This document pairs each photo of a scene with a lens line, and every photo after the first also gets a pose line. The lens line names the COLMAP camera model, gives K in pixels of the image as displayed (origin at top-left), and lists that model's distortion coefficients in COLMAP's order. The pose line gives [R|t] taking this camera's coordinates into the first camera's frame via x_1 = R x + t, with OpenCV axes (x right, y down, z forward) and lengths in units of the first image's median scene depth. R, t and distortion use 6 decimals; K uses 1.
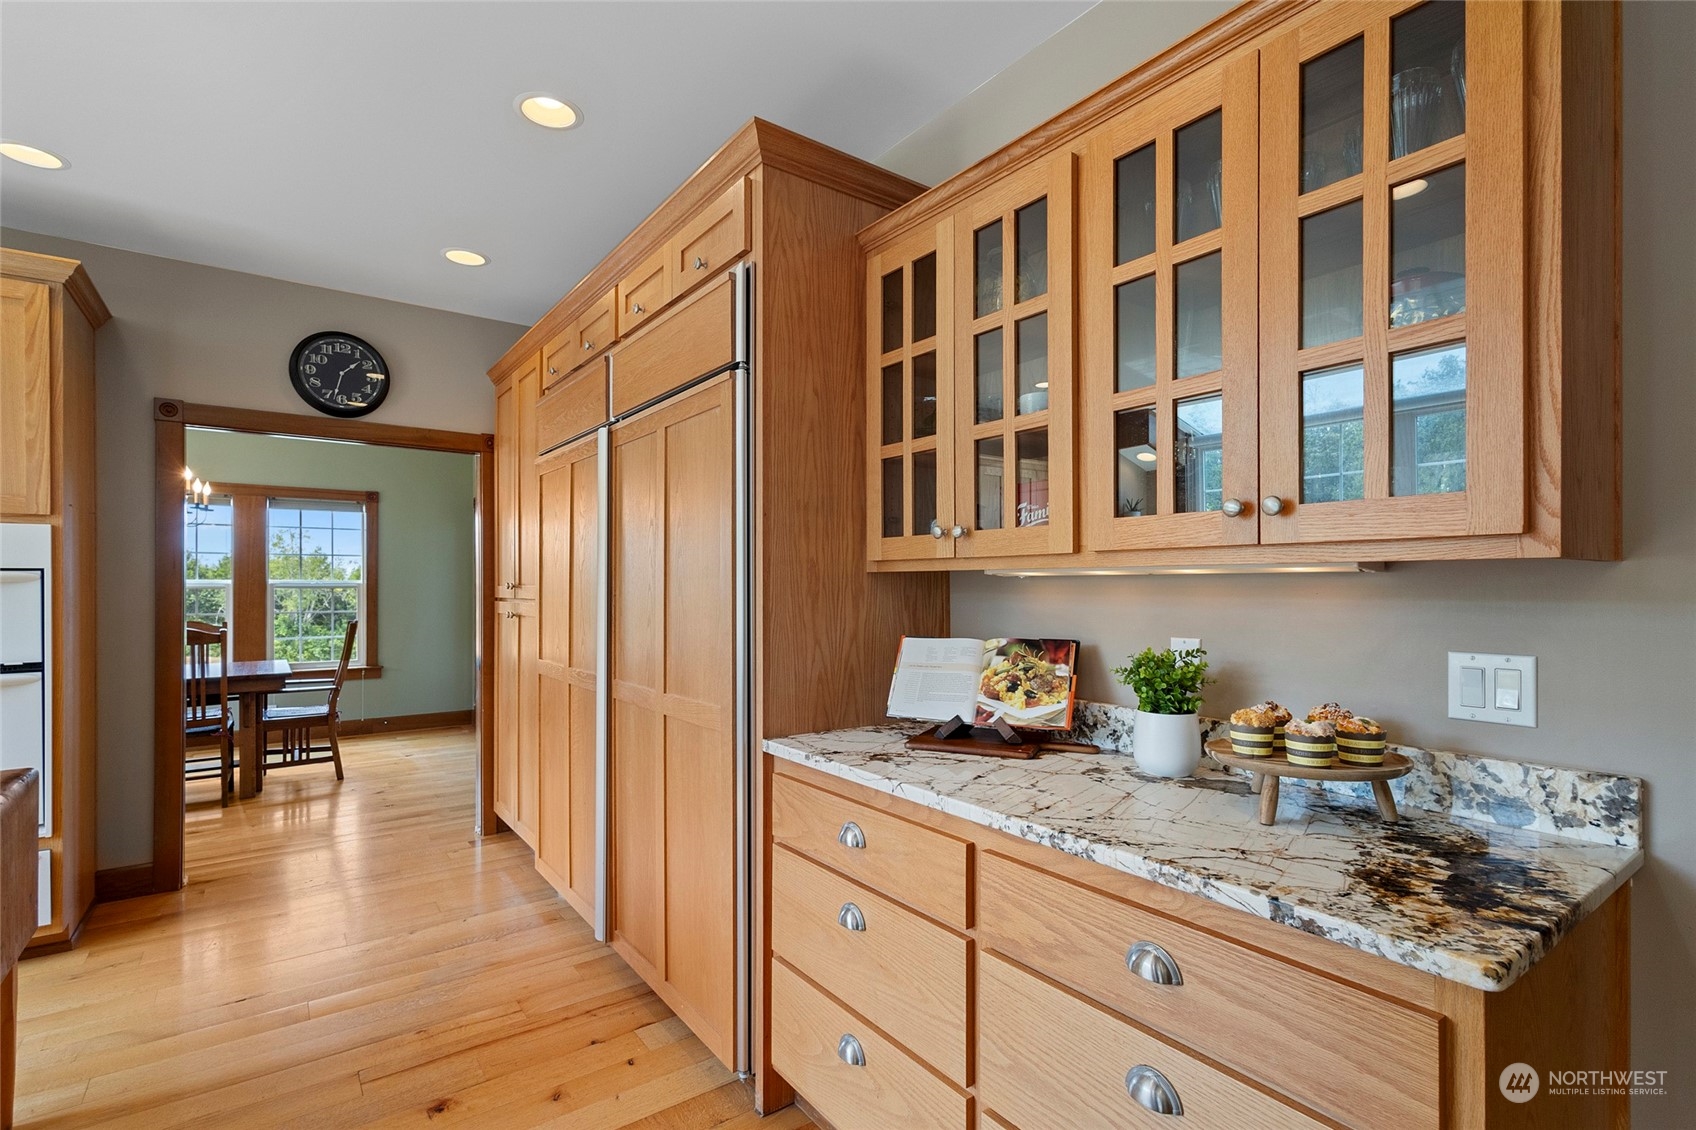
lens RADIAL K [[796.0, 0, 844.8], [0, 796.0, 587.2], [0, 0, 1]] dist [0.021917, -0.009900]
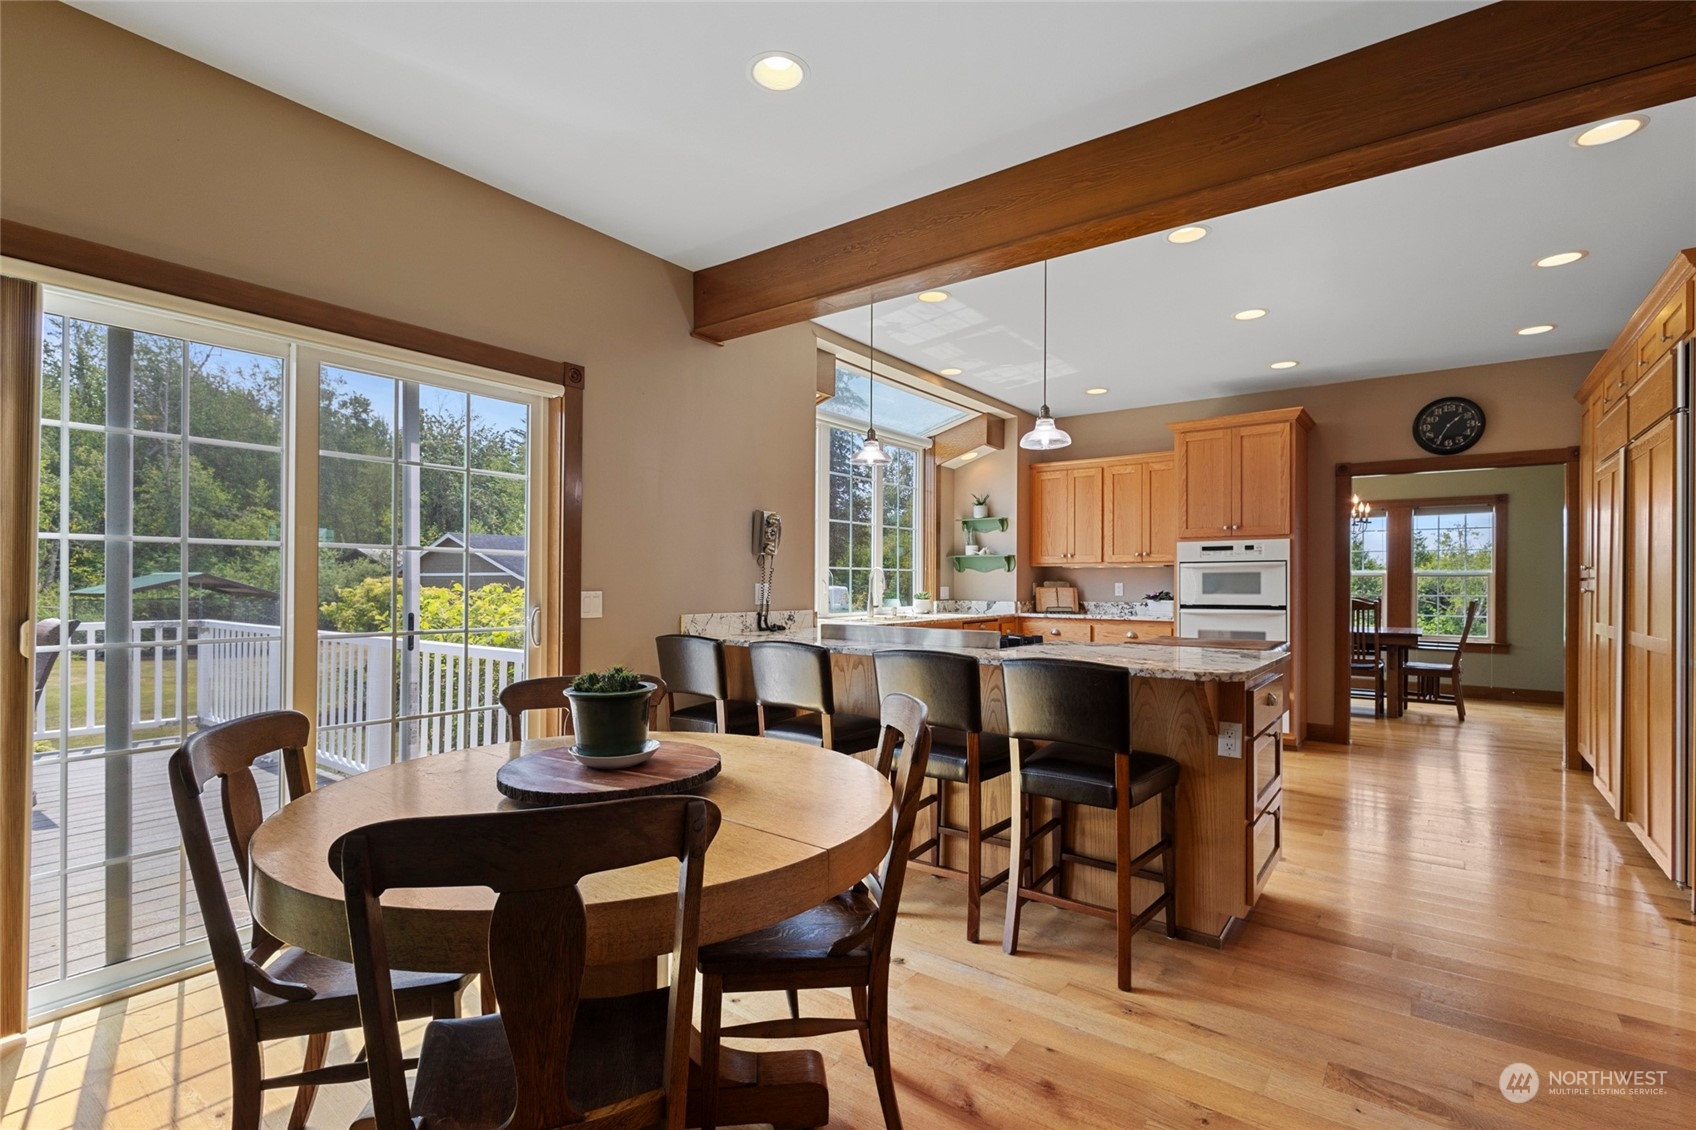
lens RADIAL K [[796.0, 0, 844.8], [0, 796.0, 587.2], [0, 0, 1]] dist [0.021917, -0.009900]
pose [[0.303915, 0.007223, -0.952672, 0.349171], [-0.004418, 0.999971, 0.006172, 0.021609], [0.952689, 0.002333, 0.303938, -0.397639]]
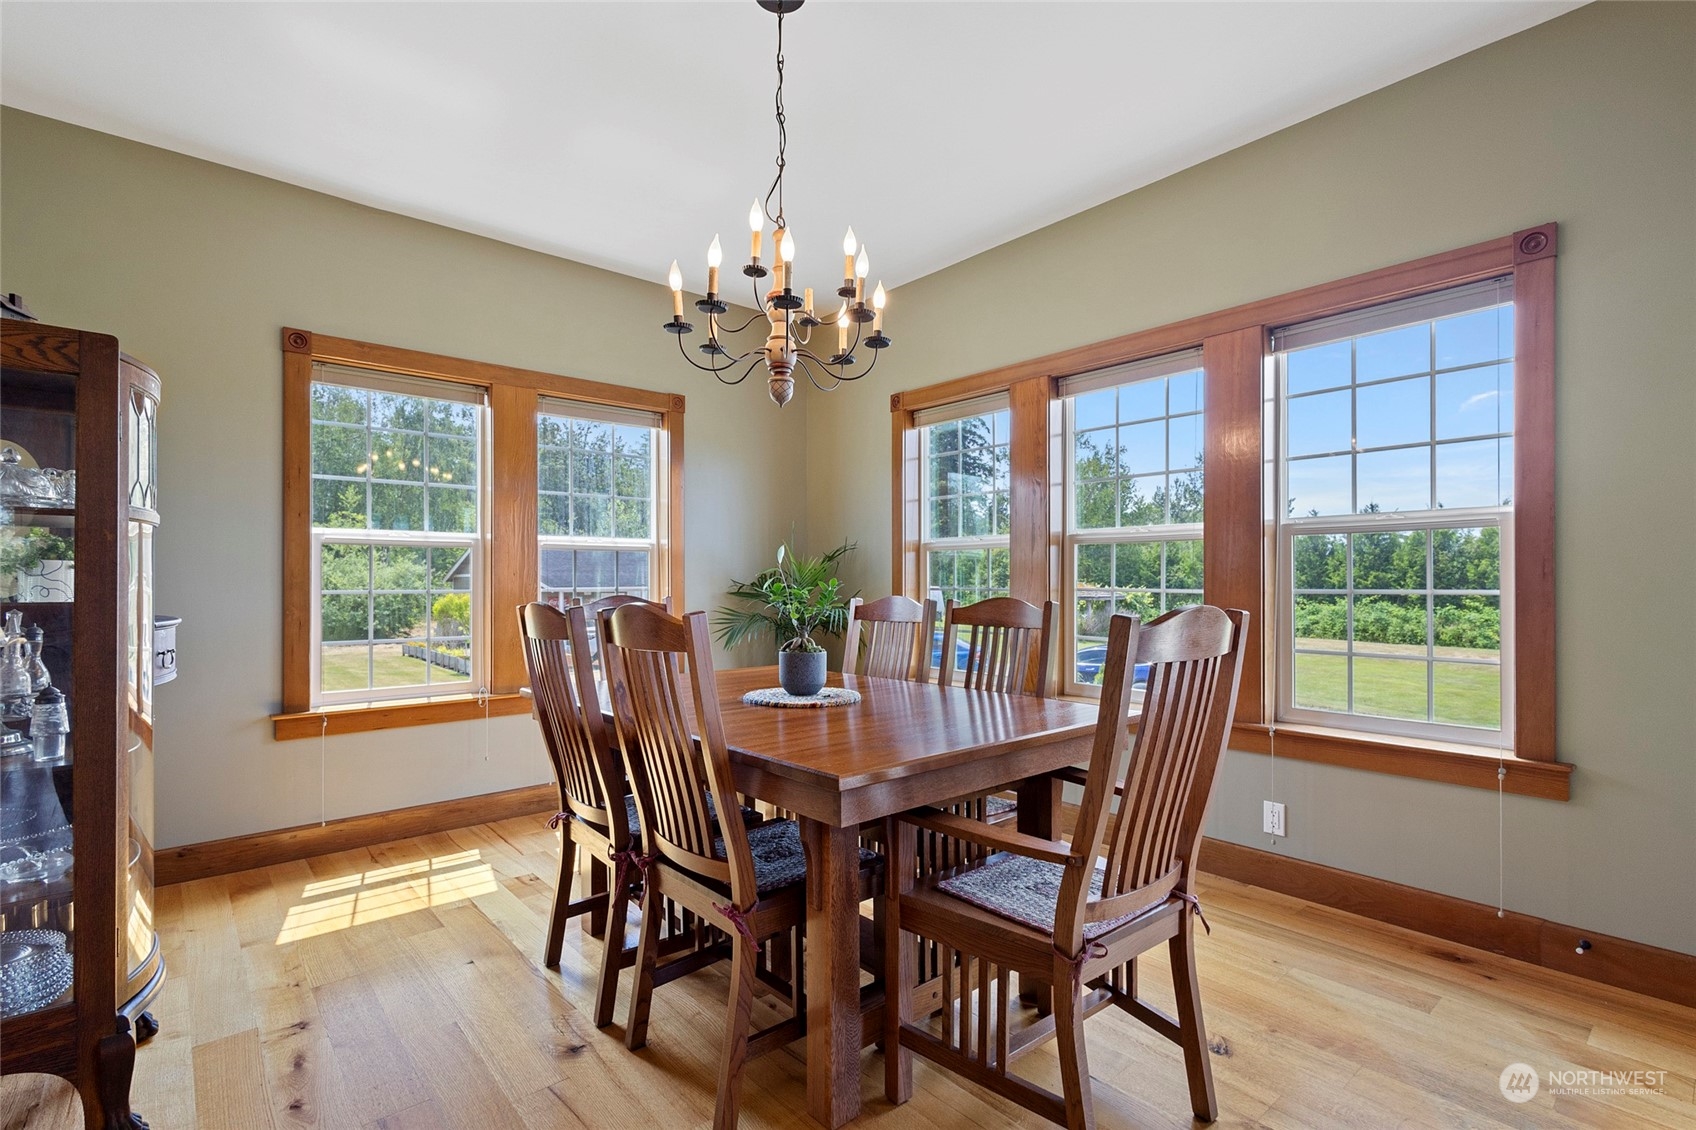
lens RADIAL K [[796.0, 0, 844.8], [0, 796.0, 587.2], [0, 0, 1]] dist [0.021917, -0.009900]
pose [[0.084327, 0.005618, -0.996422, -0.426102], [-0.000827, 0.999984, 0.005568, 0.038416], [0.996438, 0.000354, 0.084330, 1.031420]]
